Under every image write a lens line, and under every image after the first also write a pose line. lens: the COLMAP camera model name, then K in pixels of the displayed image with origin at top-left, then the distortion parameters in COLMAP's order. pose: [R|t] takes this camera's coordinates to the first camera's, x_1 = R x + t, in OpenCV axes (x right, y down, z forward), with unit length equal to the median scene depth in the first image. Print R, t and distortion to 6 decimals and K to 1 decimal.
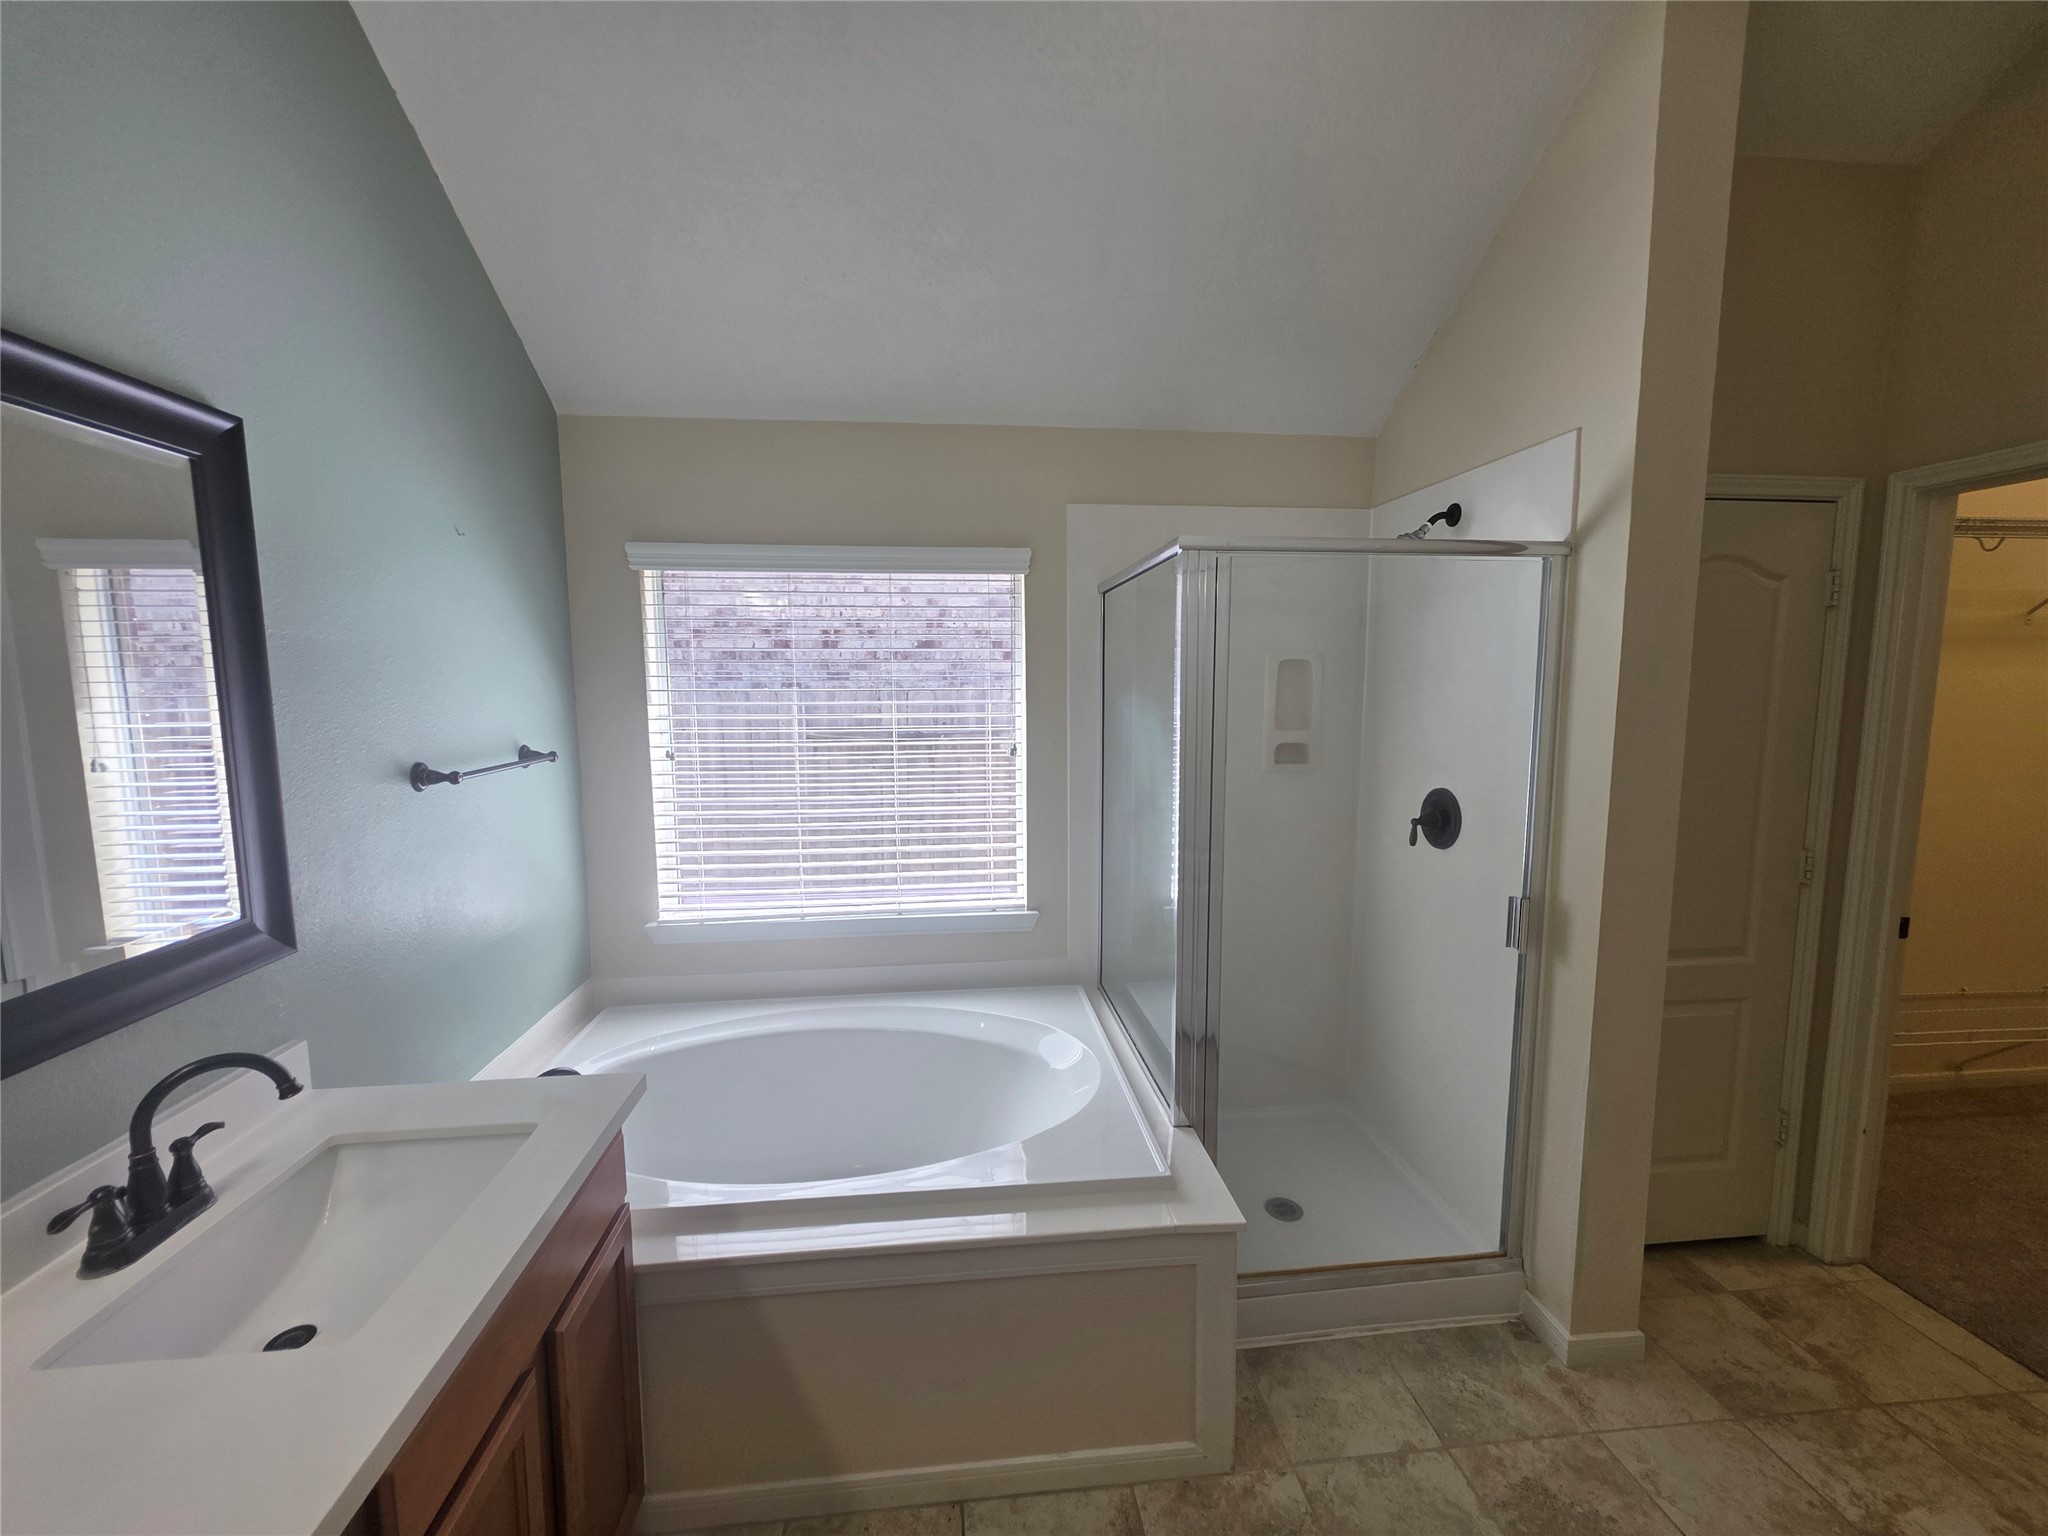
lens RADIAL K [[817.0, 0, 1021.2], [0, 817.0, 764.4], [0, 0, 1]] dist [0.003174, 0.000261]
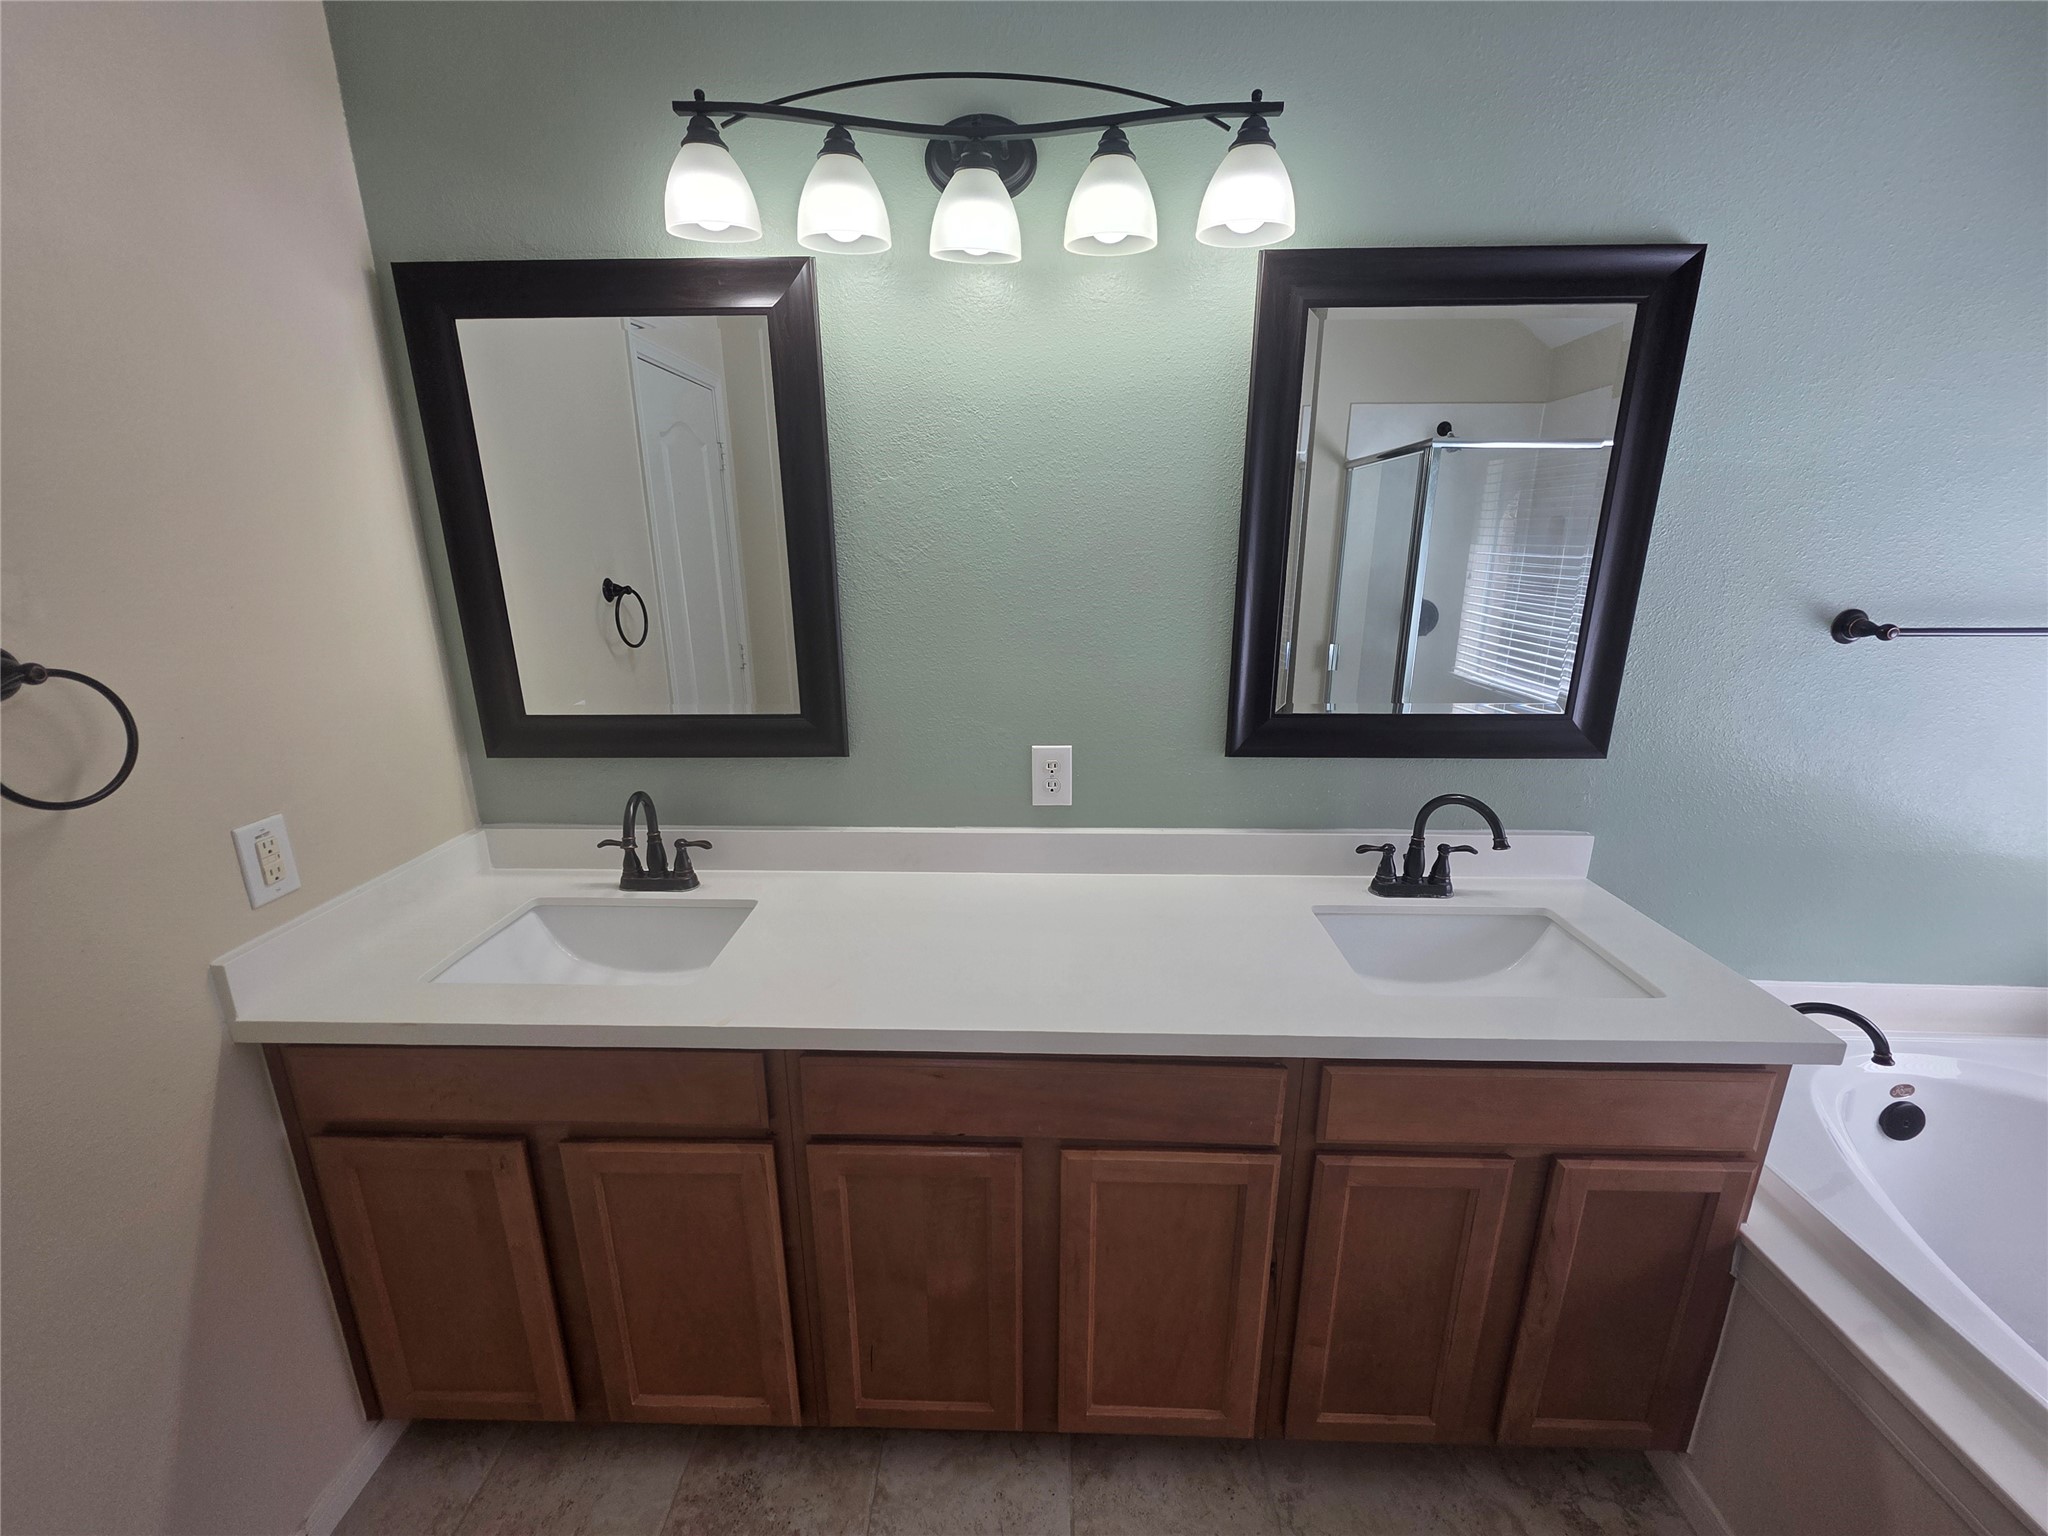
lens RADIAL K [[817.0, 0, 1021.2], [0, 817.0, 764.4], [0, 0, 1]] dist [0.003174, 0.000261]
pose [[-0.126220, 0.268048, -0.955101, 0.322933], [-0.105151, 0.953762, 0.281569, 0.003388], [0.986414, 0.135970, -0.092198, 0.331515]]
